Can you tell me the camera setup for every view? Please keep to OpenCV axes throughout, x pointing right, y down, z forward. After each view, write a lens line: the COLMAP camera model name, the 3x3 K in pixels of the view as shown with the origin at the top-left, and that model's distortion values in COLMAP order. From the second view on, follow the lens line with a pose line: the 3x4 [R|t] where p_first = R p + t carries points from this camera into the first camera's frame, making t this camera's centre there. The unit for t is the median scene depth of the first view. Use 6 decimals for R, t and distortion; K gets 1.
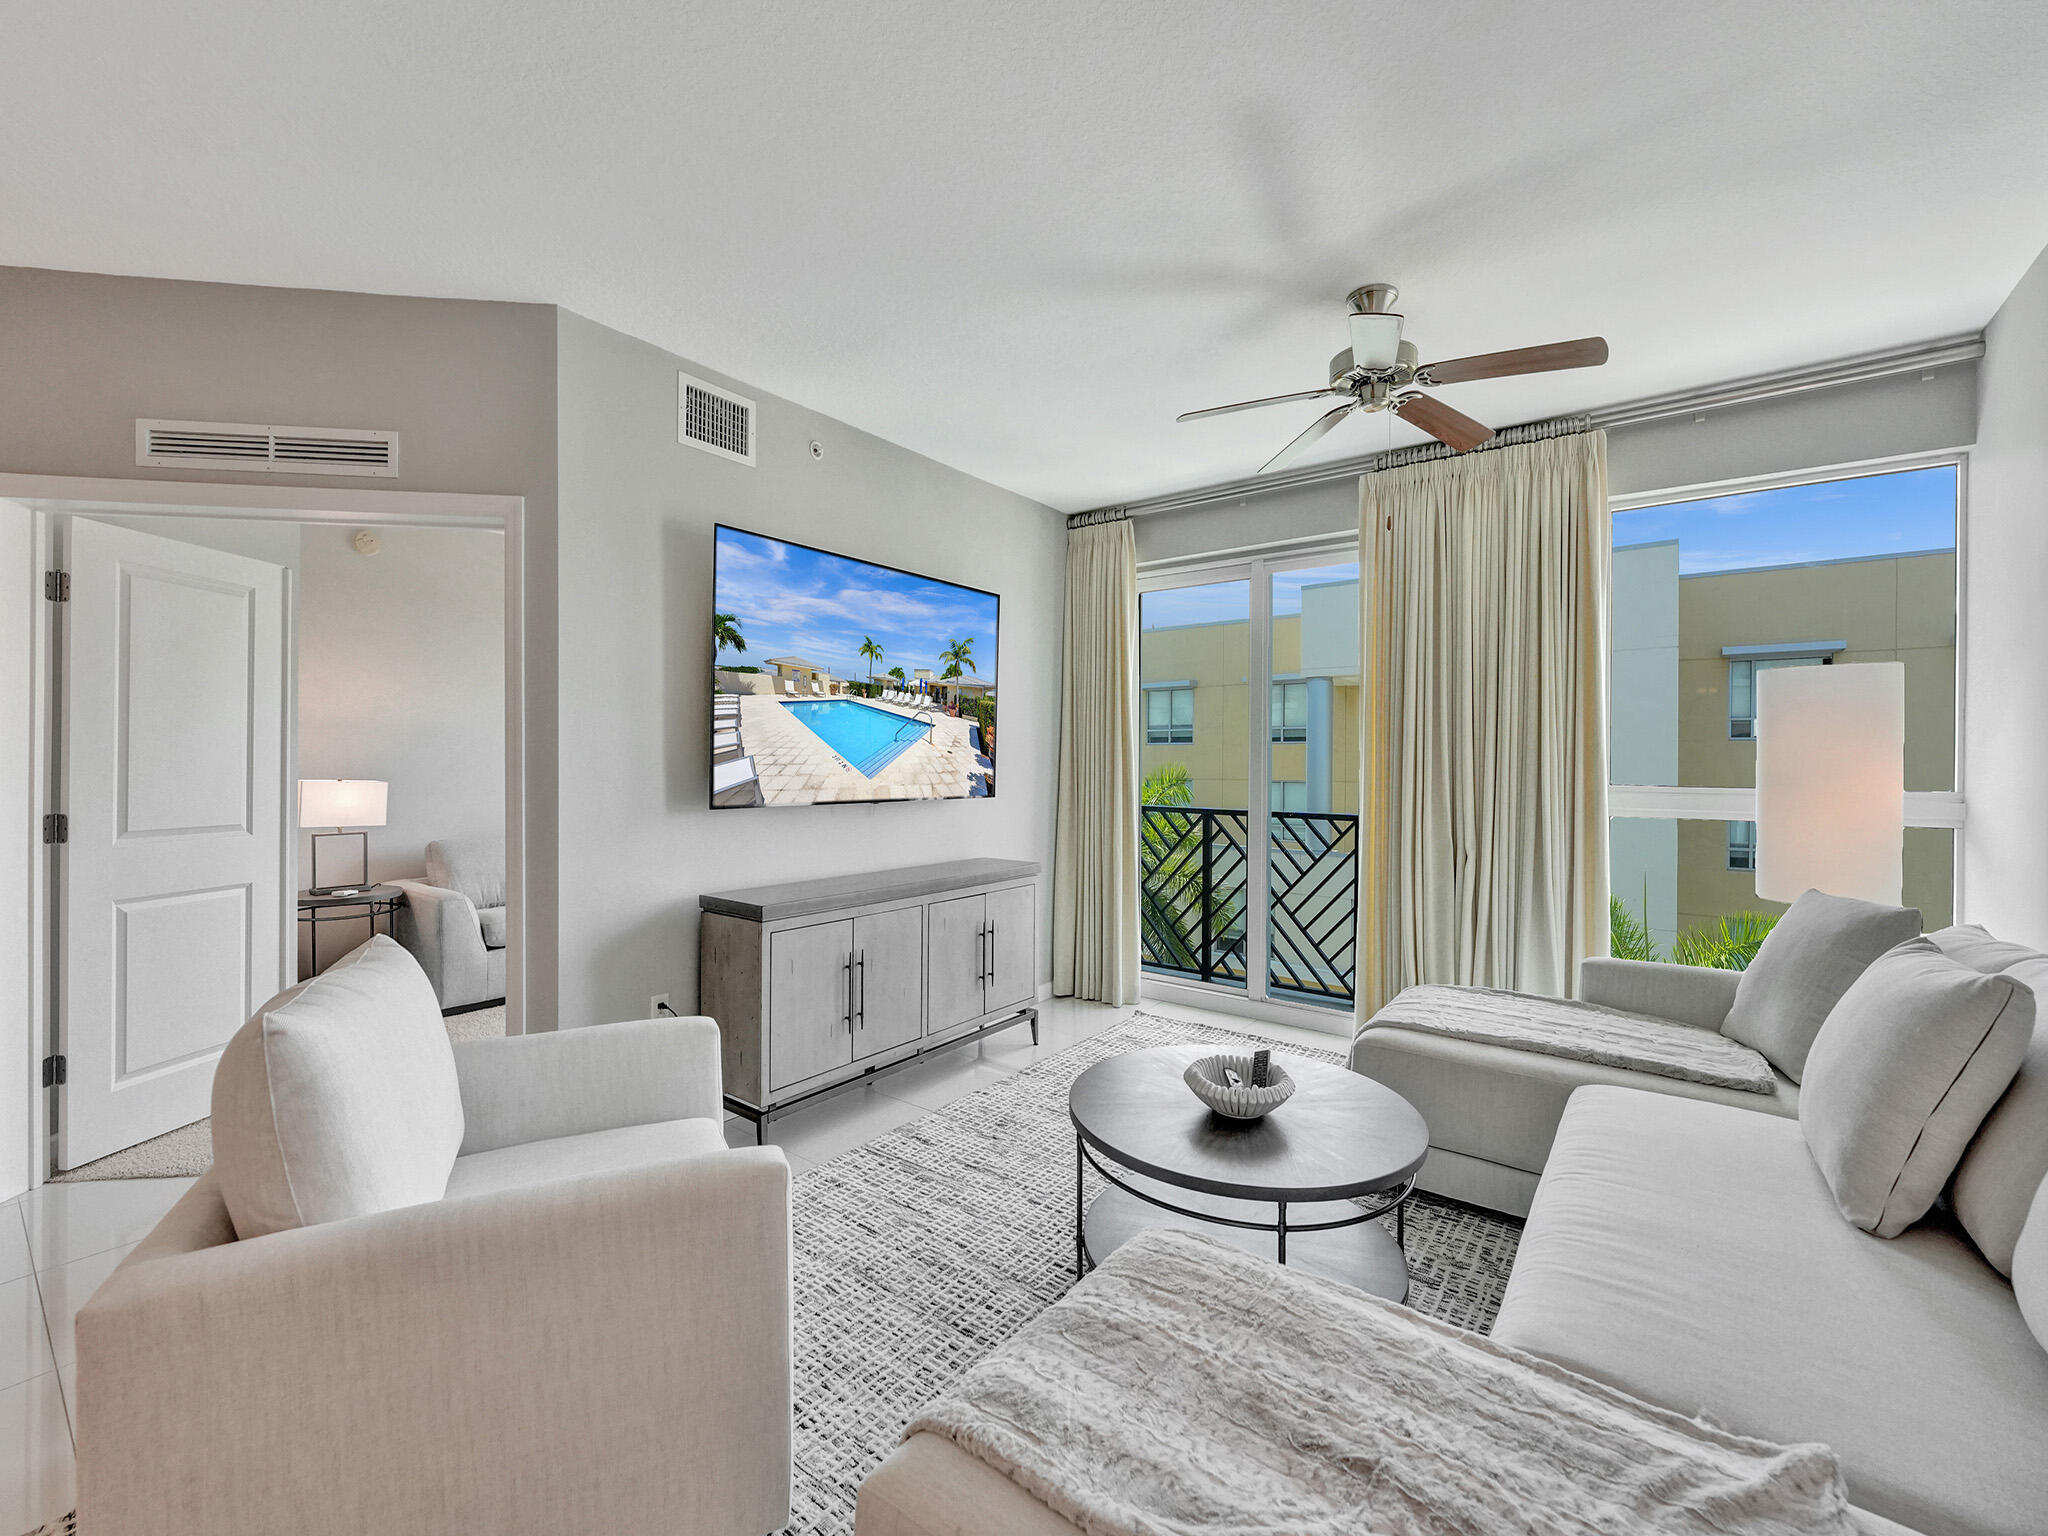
lens RADIAL K [[828.1, 0, 1024.0], [0, 828.1, 768.0], [0, 0, 1]] dist [-0.001864, -0.000613]
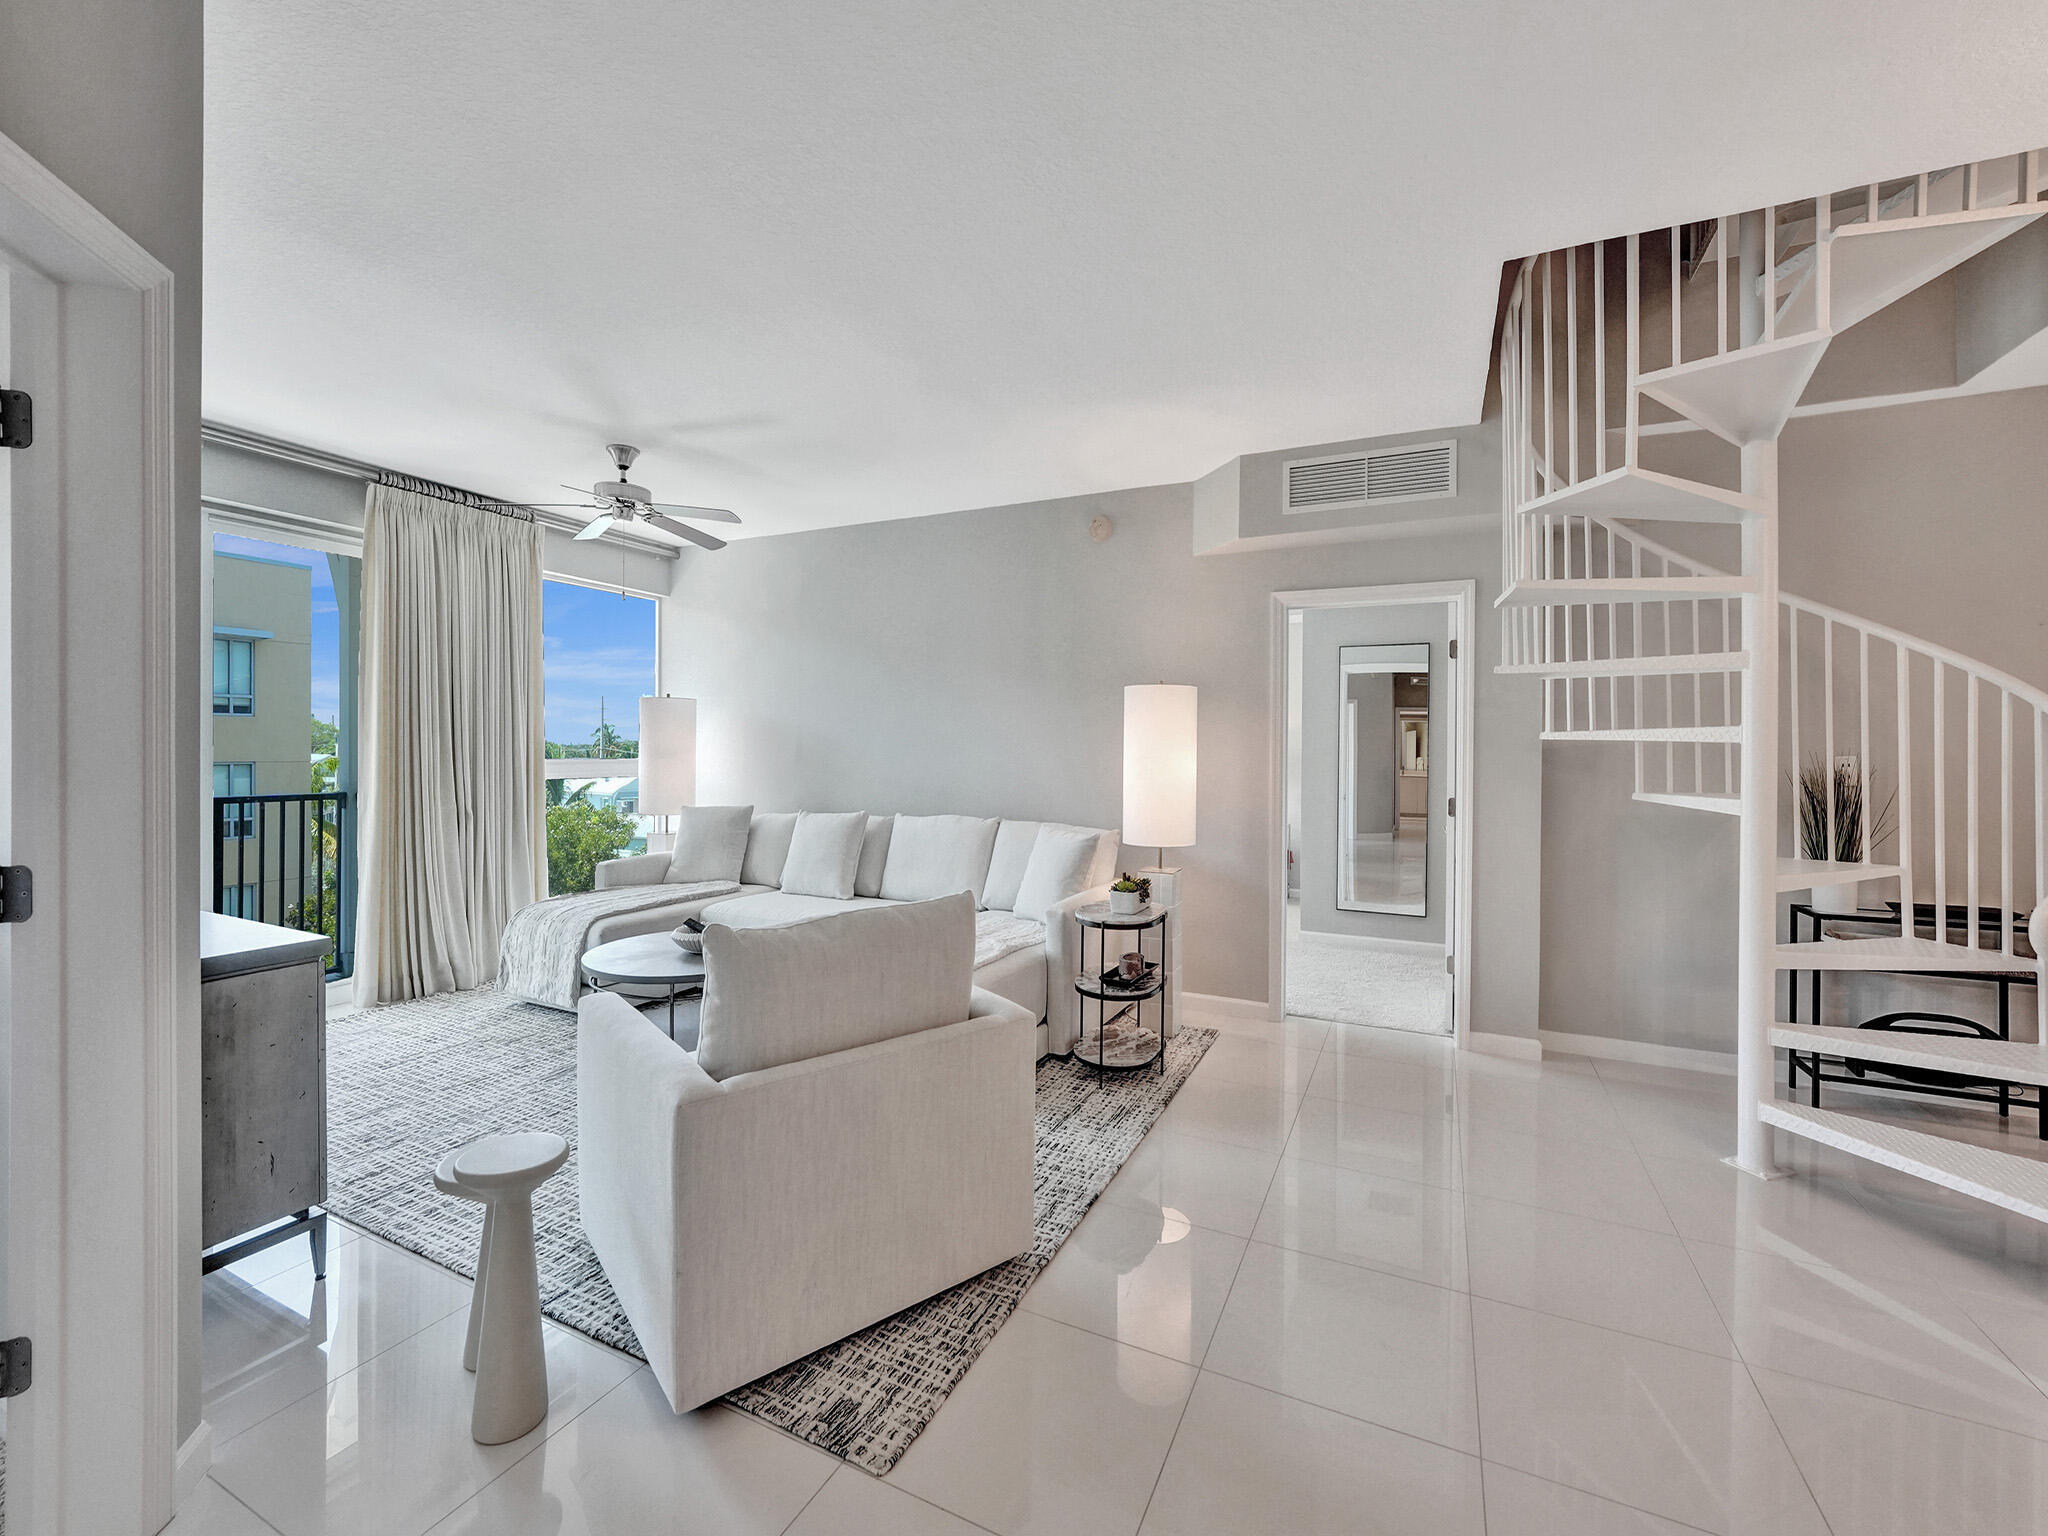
lens RADIAL K [[827.6, 0, 1025.5], [0, 827.6, 761.6], [0, 0, 1]] dist [-0.019055, -0.000147]
pose [[-0.194326, -0.022677, 0.980675, -1.013065], [-0.008973, 0.999732, 0.021340, -0.015329], [-0.980896, -0.004652, -0.194478, 0.445061]]
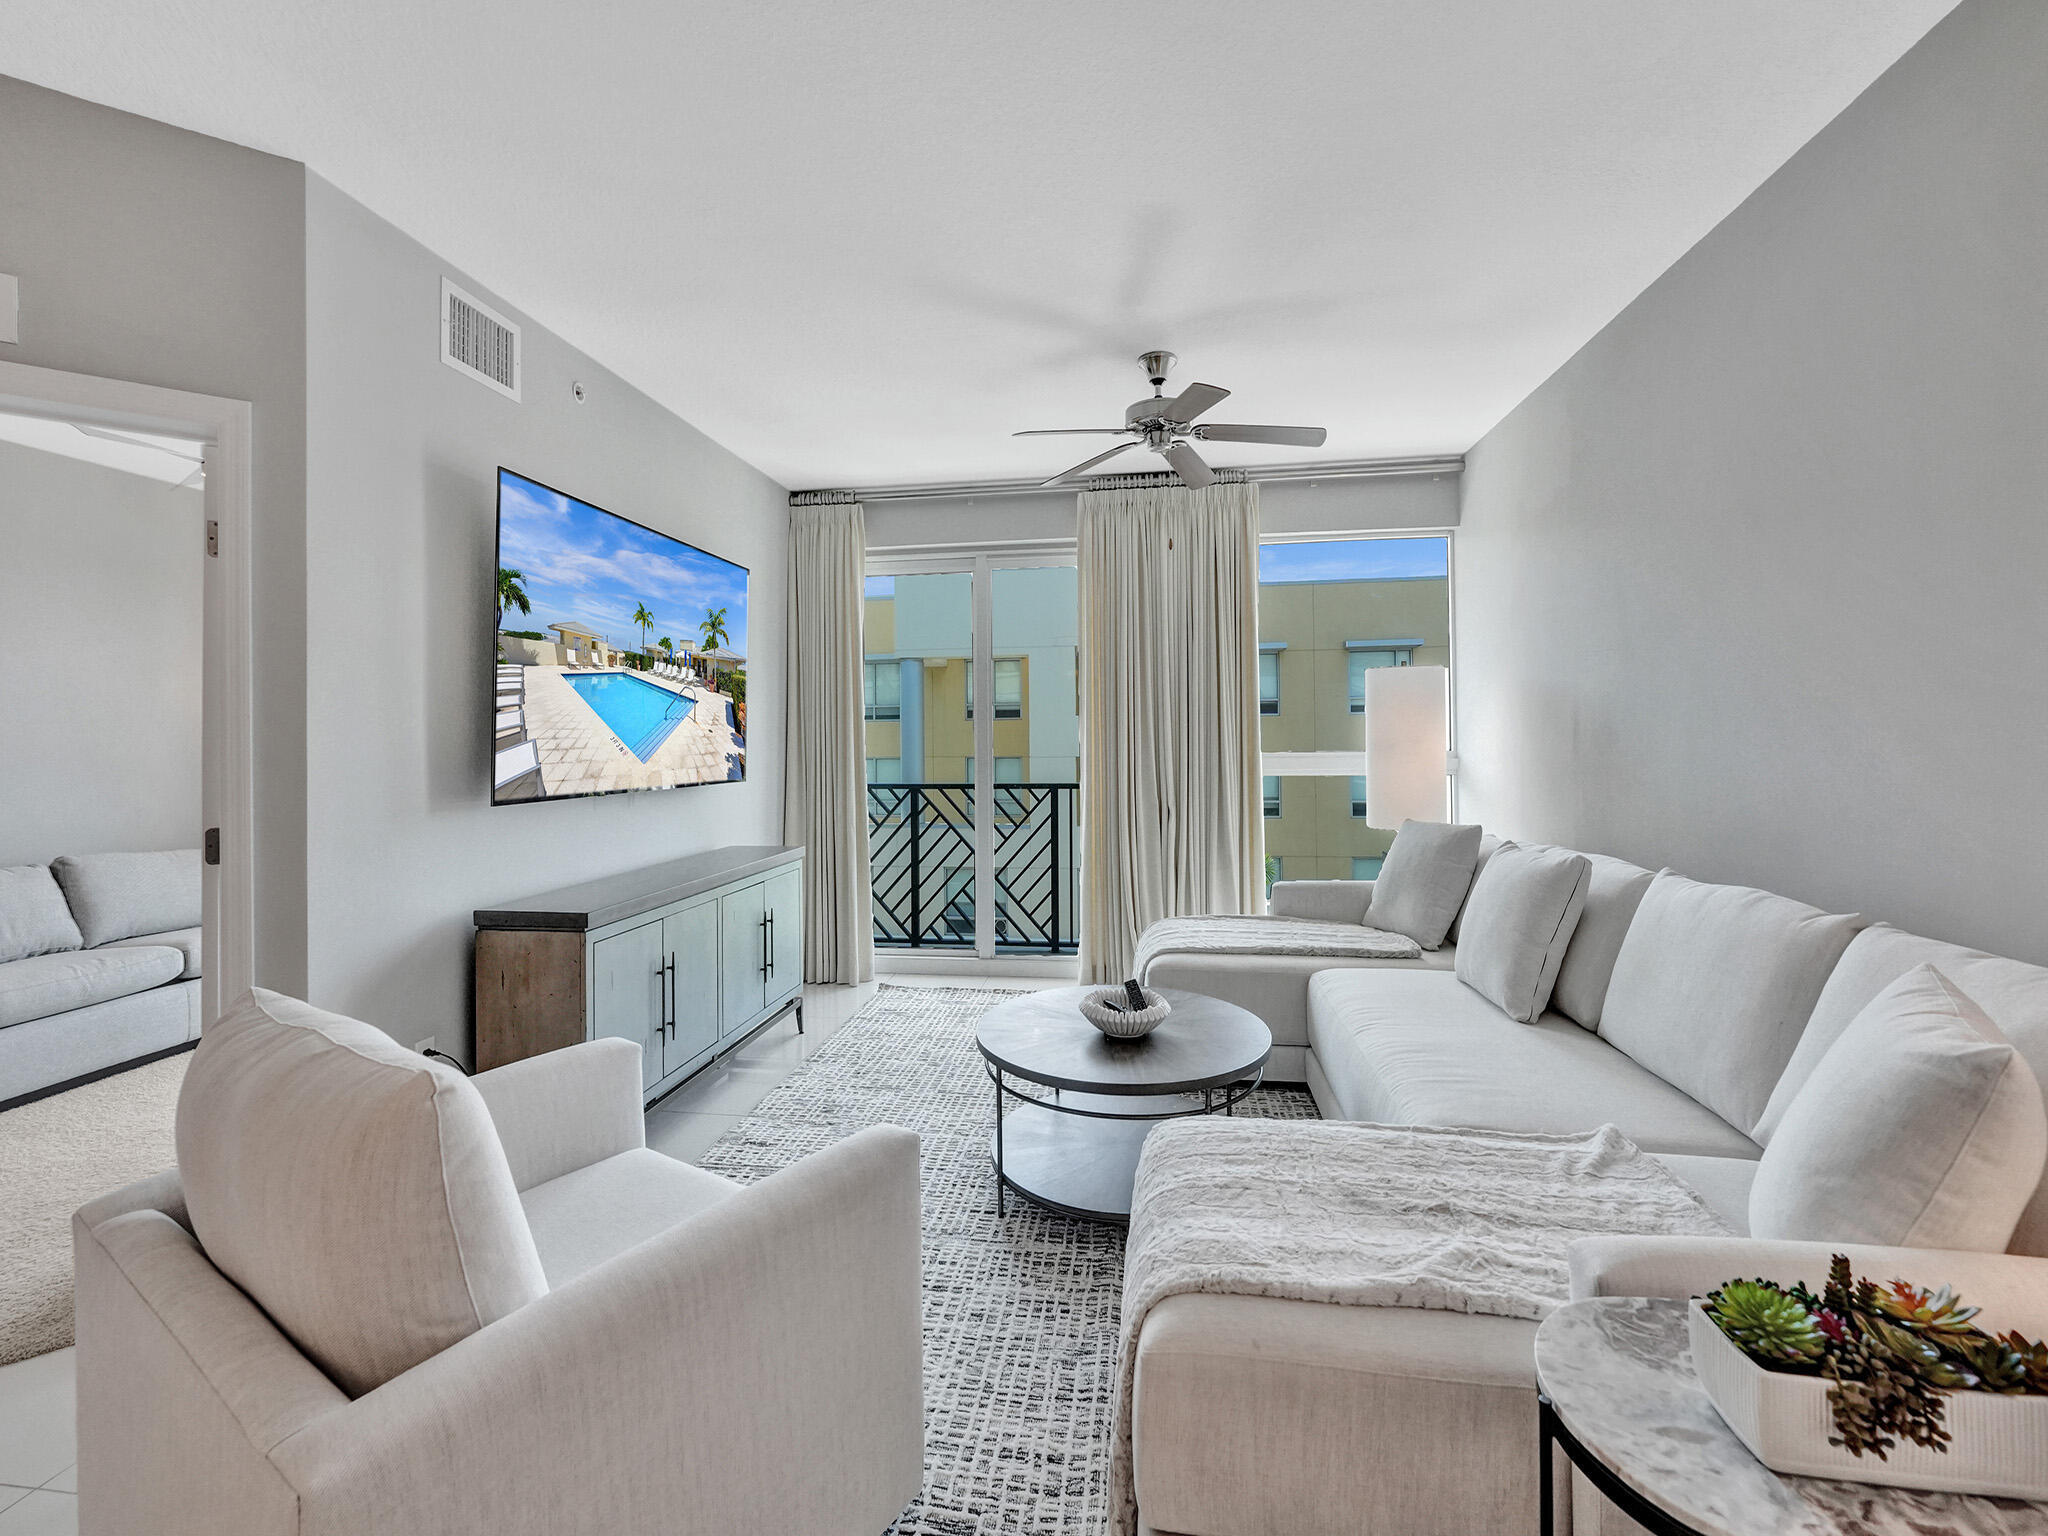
lens RADIAL K [[850.6, 0, 1022.6], [0, 850.6, 726.0], [0, 0, 1]] dist [-0.000529, 0.000095]
pose [[0.877250, -0.006641, 0.479988, -0.294631], [0.015570, 0.999772, -0.014624, -0.005721], [-0.479781, 0.020302, 0.877153, -0.001799]]
